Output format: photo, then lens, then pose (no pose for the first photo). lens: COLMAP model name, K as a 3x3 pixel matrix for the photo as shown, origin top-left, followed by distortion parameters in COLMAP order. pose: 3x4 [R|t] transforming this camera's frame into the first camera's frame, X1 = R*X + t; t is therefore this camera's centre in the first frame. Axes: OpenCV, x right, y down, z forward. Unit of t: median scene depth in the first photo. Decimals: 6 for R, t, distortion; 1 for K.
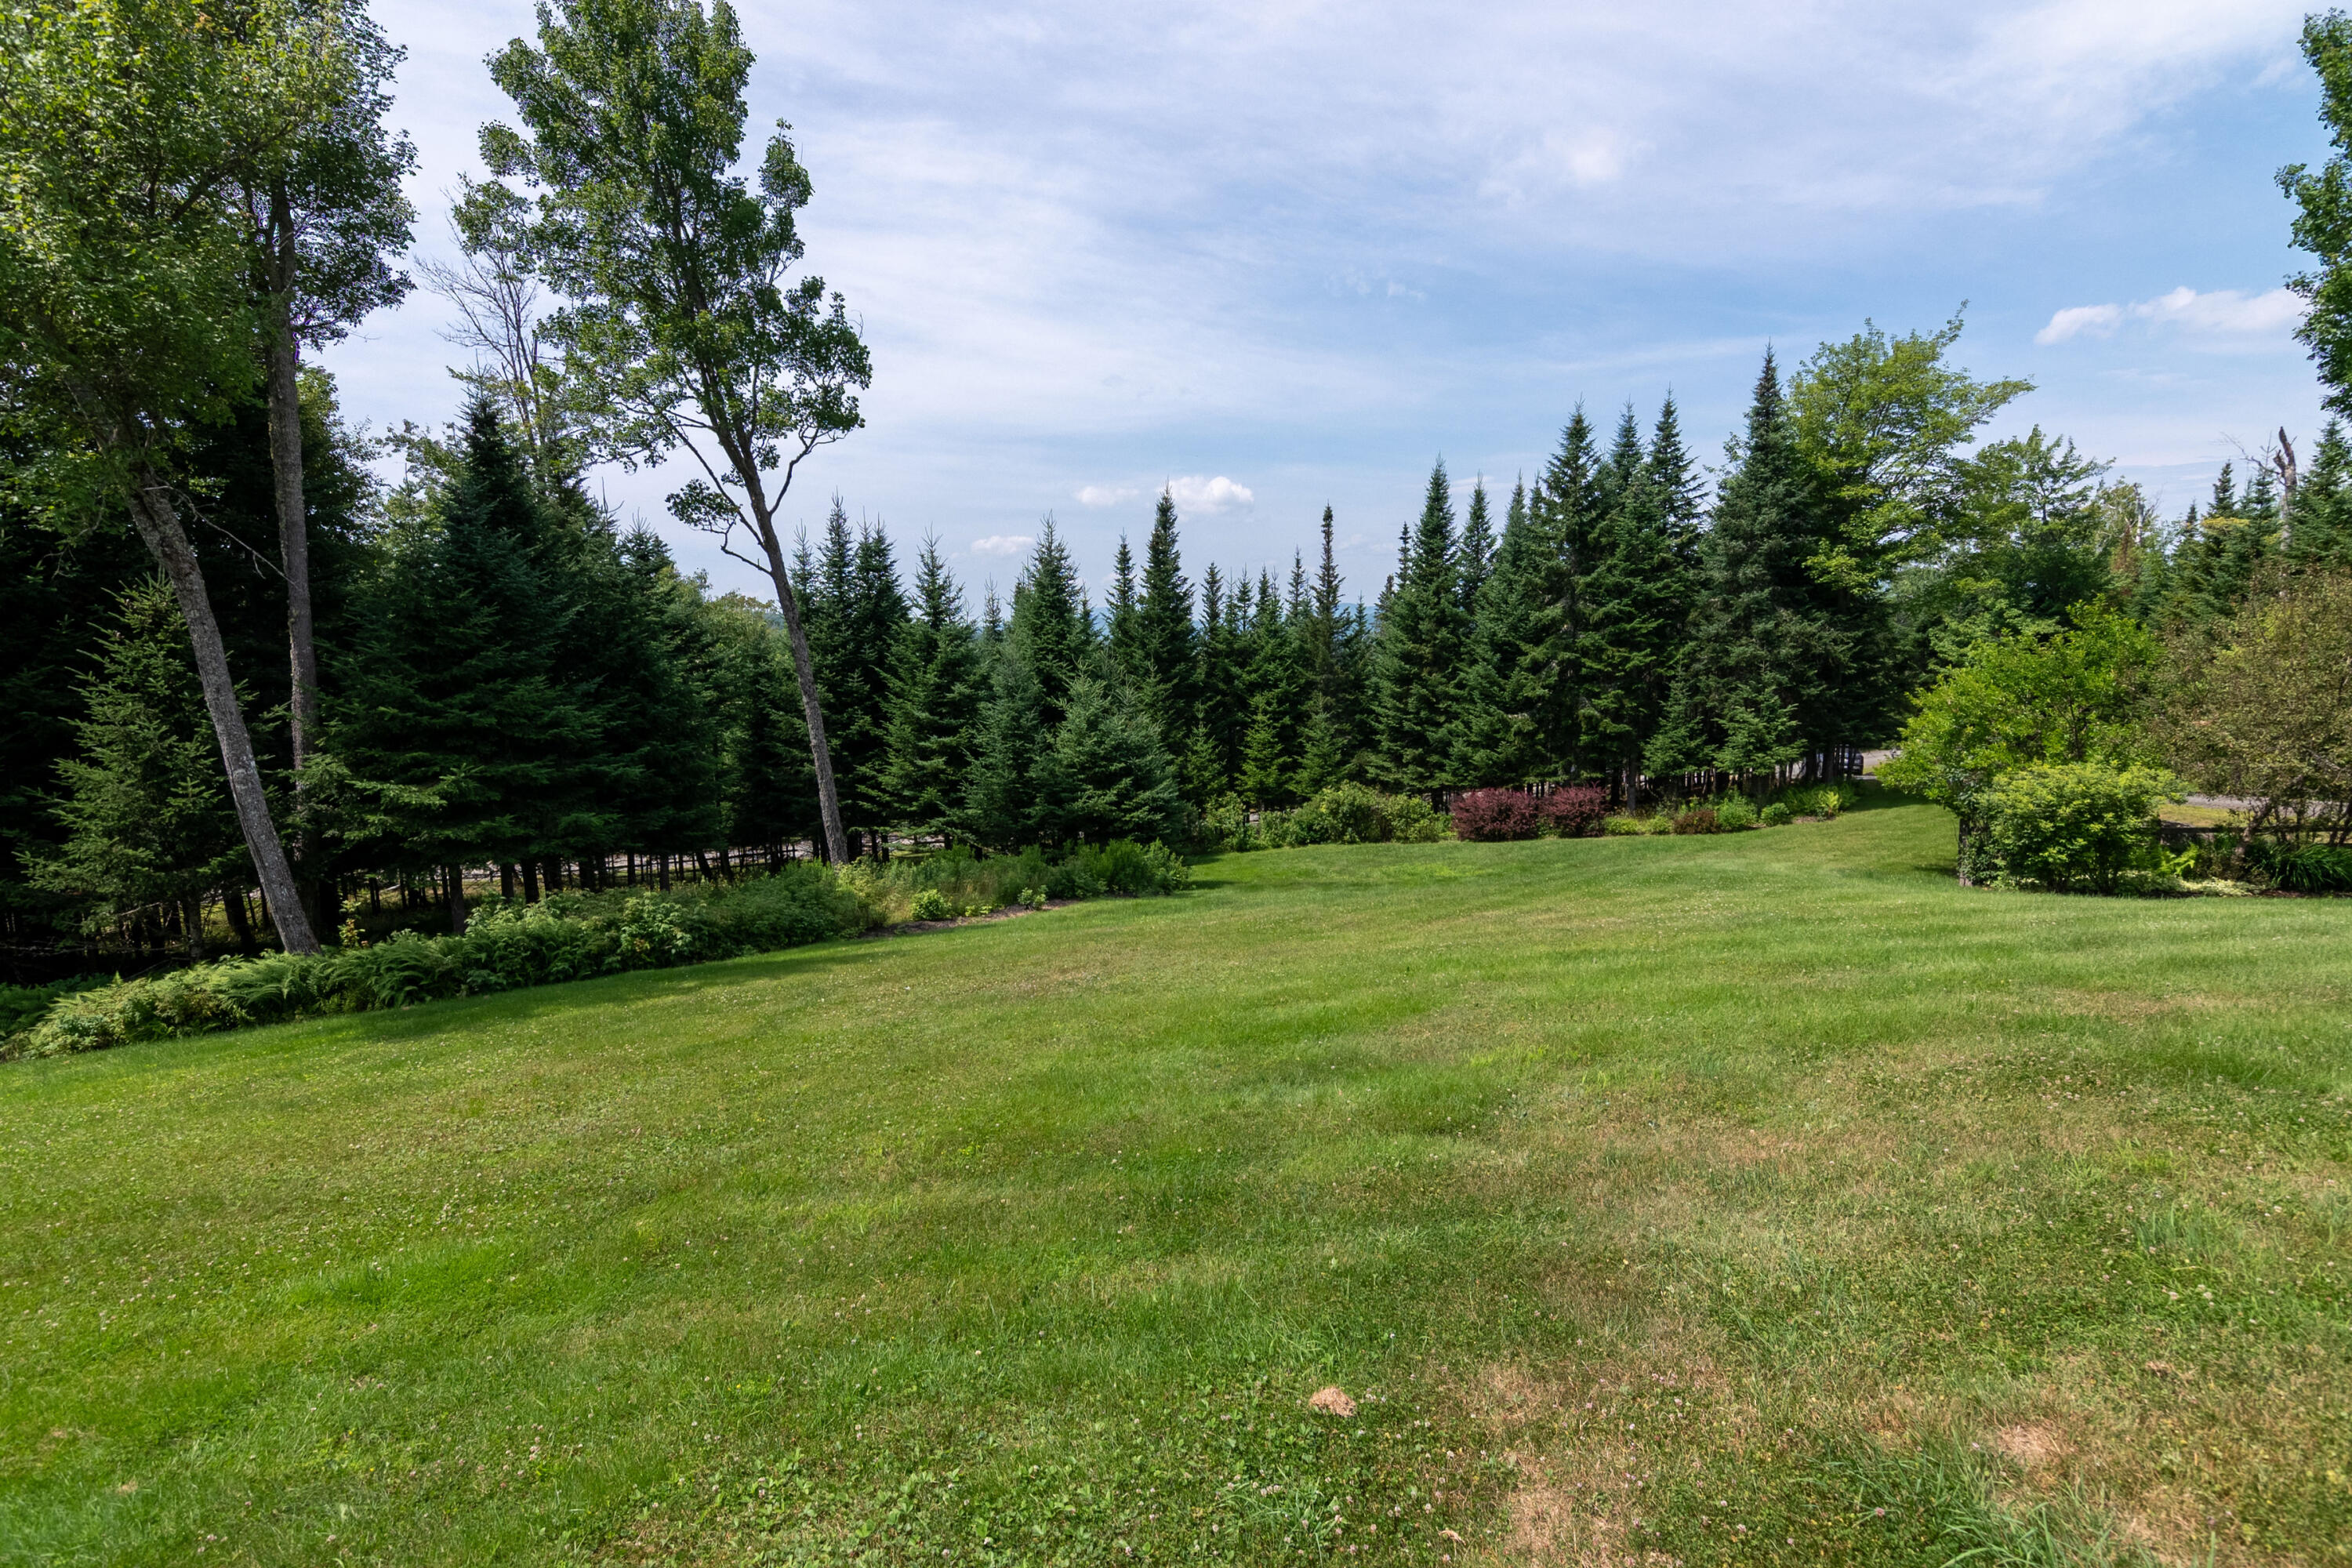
lens RADIAL K [[1218.6, 0, 1168.8], [0, 1218.6, 790.2], [0, 0, 1]] dist [-0.000928, 0.000148]
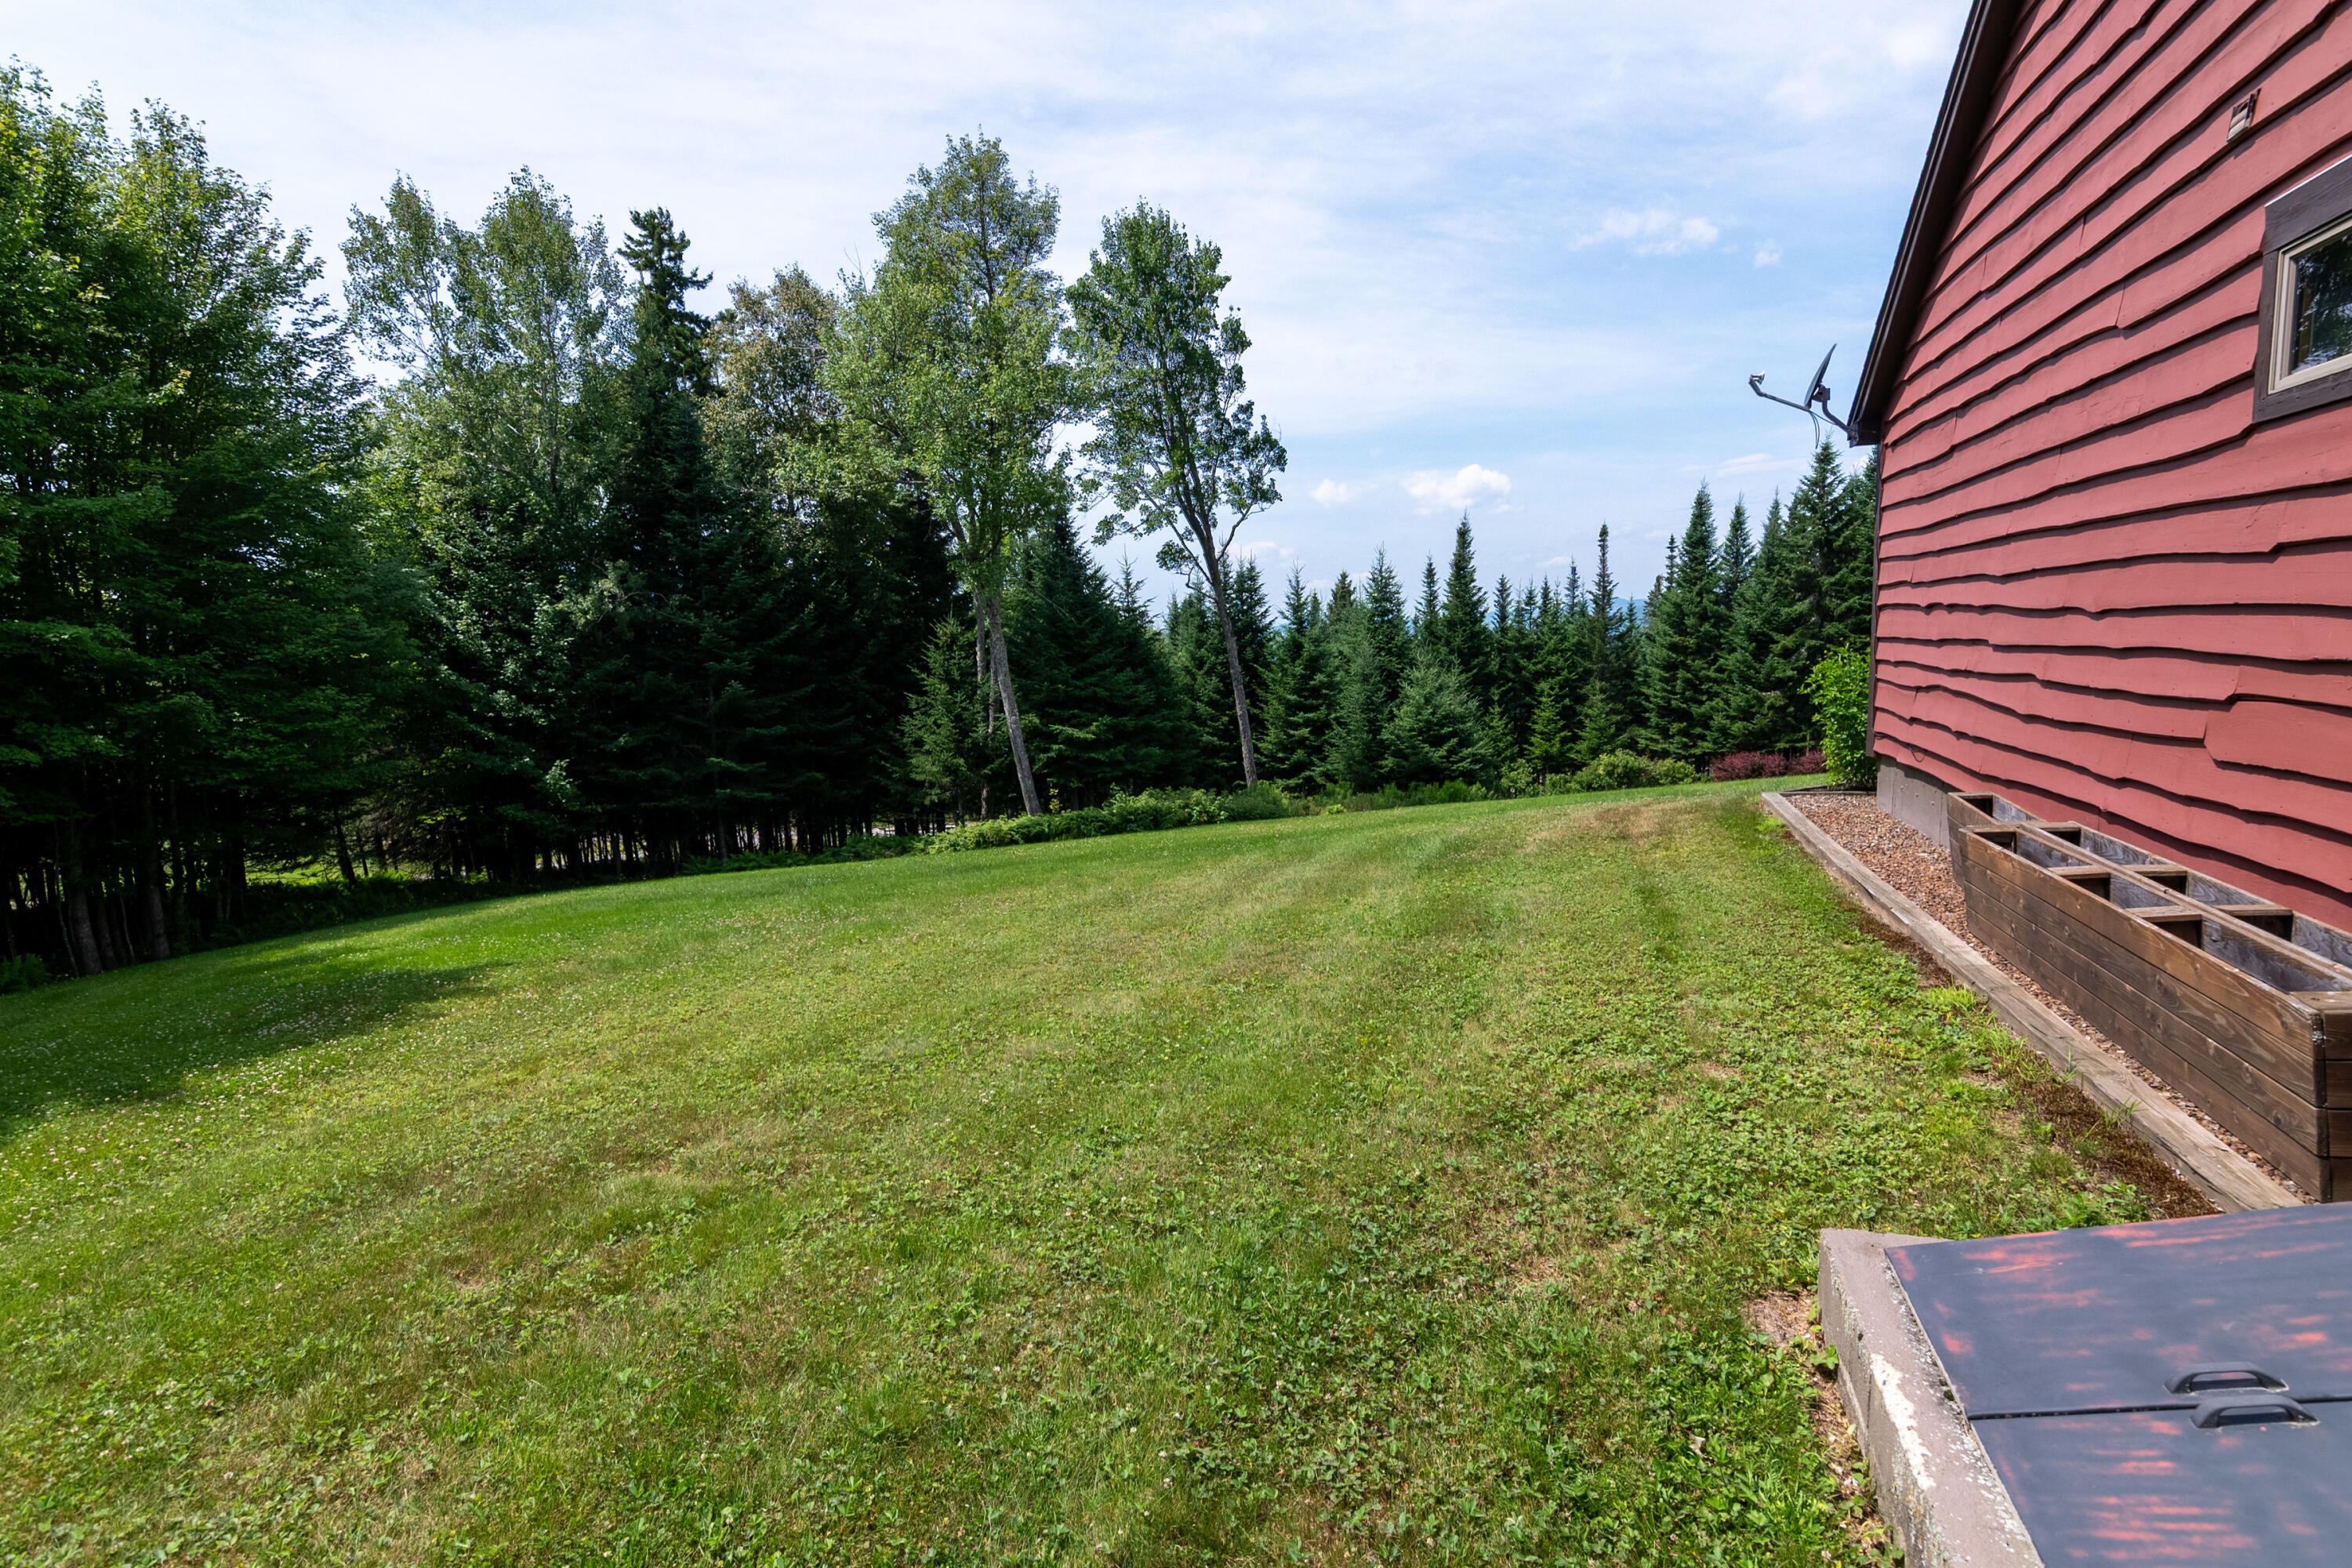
lens RADIAL K [[1141.2, 0, 1167.4], [0, 1141.2, 780.0], [0, 0, 1]] dist [-0.001289, 0.003283]
pose [[0.974630, 0.002608, -0.223808, -0.042030], [-0.003351, 0.999990, -0.002942, 0.028615], [0.223798, 0.003617, 0.974629, -0.226182]]
